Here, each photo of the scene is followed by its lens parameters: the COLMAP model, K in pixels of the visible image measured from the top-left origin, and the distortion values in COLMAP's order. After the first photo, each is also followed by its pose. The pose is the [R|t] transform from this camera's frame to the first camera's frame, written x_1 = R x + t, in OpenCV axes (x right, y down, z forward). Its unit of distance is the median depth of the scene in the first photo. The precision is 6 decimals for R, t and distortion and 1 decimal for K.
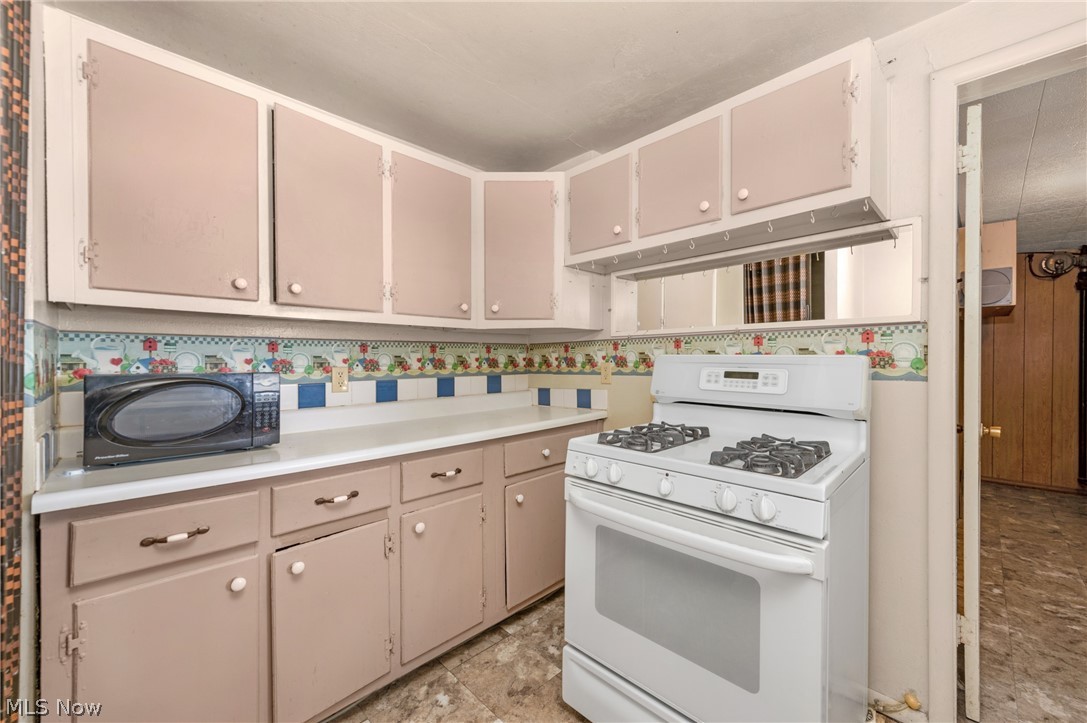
lens RADIAL K [[434.8, 0, 553.4], [0, 434.8, 360.6], [0, 0, 1]] dist [0.017072, -0.004607]
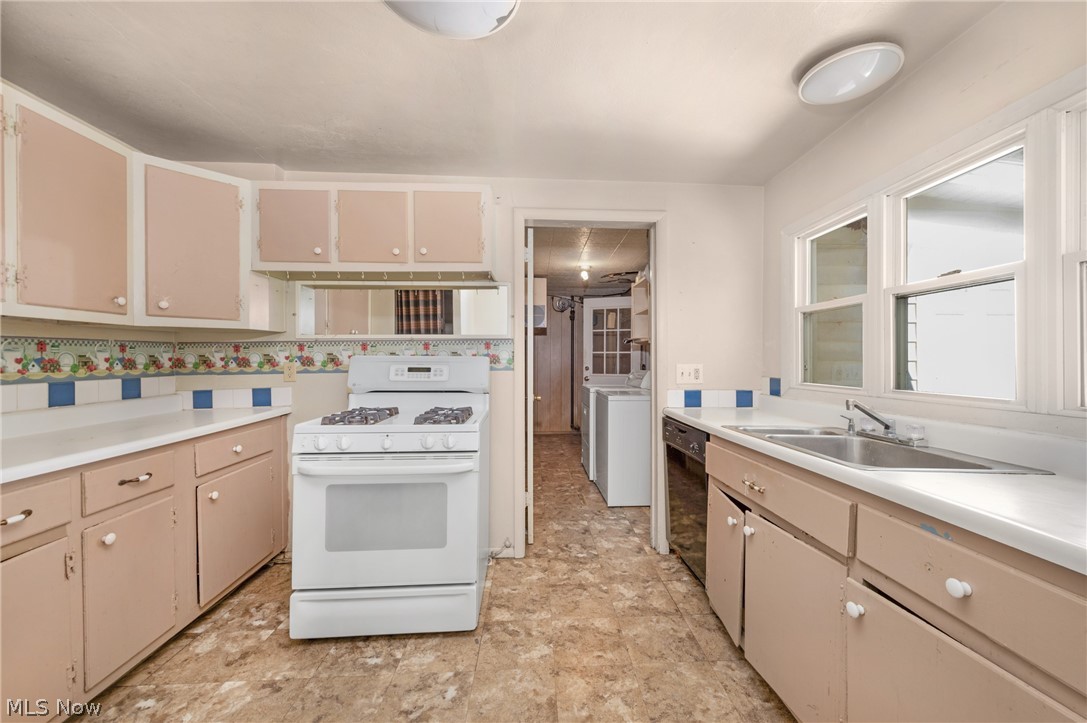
lens RADIAL K [[434.8, 0, 557.3], [0, 434.8, 355.8], [0, 0, 1]] dist [0.013814, -0.001618]
pose [[0.674067, 0.005010, 0.738653, -0.314054], [0.004037, 0.999937, -0.010466, 0.003097], [-0.738659, 0.010036, 0.674005, -0.309648]]
